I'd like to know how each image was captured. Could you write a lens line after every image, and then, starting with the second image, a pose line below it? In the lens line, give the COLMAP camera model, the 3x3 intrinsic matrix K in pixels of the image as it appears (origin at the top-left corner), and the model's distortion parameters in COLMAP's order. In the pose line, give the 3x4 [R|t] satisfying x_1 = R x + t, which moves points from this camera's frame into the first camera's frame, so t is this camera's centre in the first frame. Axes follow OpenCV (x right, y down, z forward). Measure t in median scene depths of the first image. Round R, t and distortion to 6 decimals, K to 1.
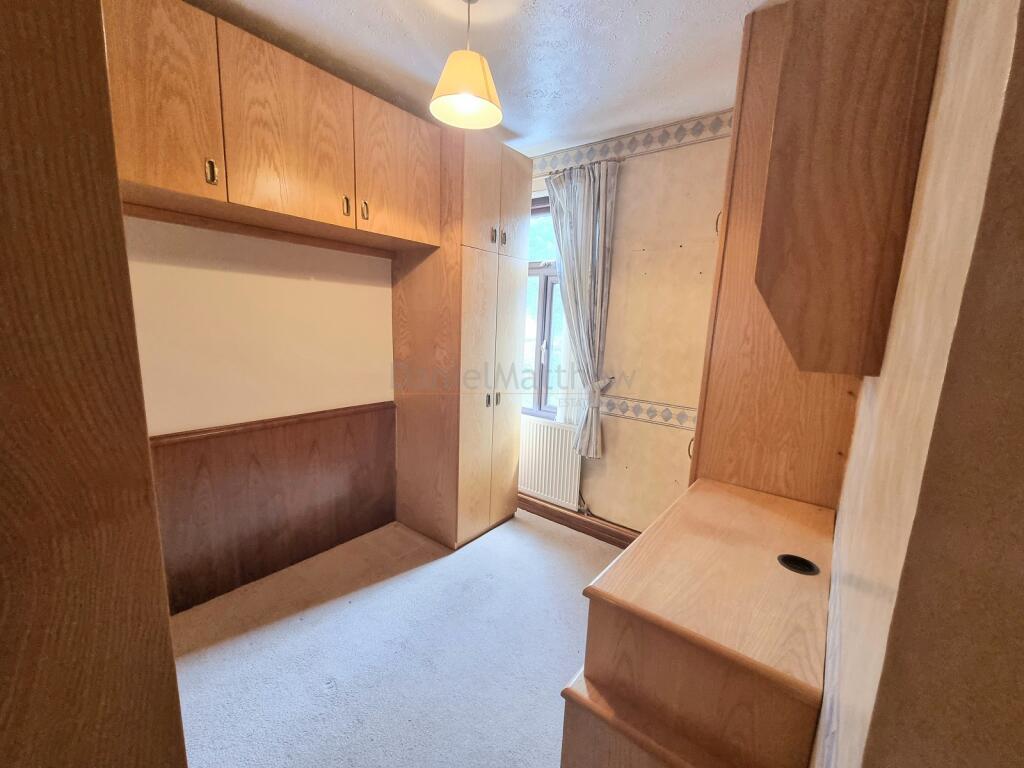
lens RADIAL K [[418.1, 0, 510.1], [0, 418.1, 384.7], [0, 0, 1]] dist [0.014629, 0.000171]
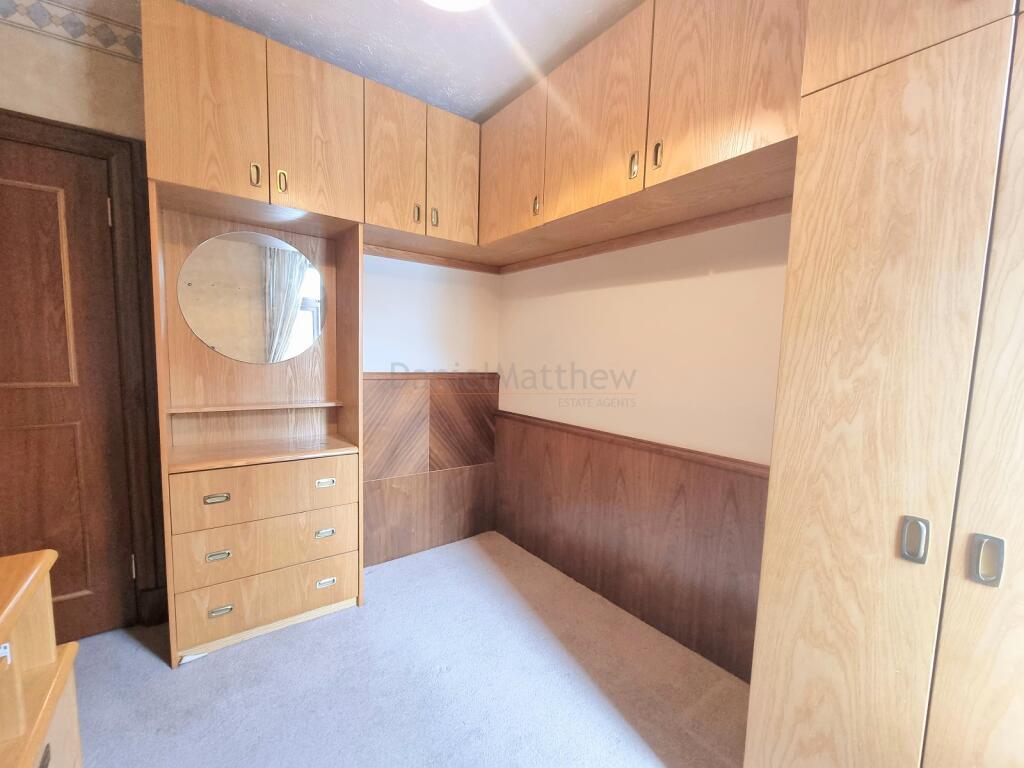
lens RADIAL K [[418.1, 0, 507.8], [0, 418.1, 389.5], [0, 0, 1]] dist [0.014629, 0.000171]
pose [[-0.247786, 0.041734, -0.967916, 0.361422], [-0.194233, 0.976647, 0.091834, -0.047427], [0.949145, 0.210756, -0.233893, 0.901681]]
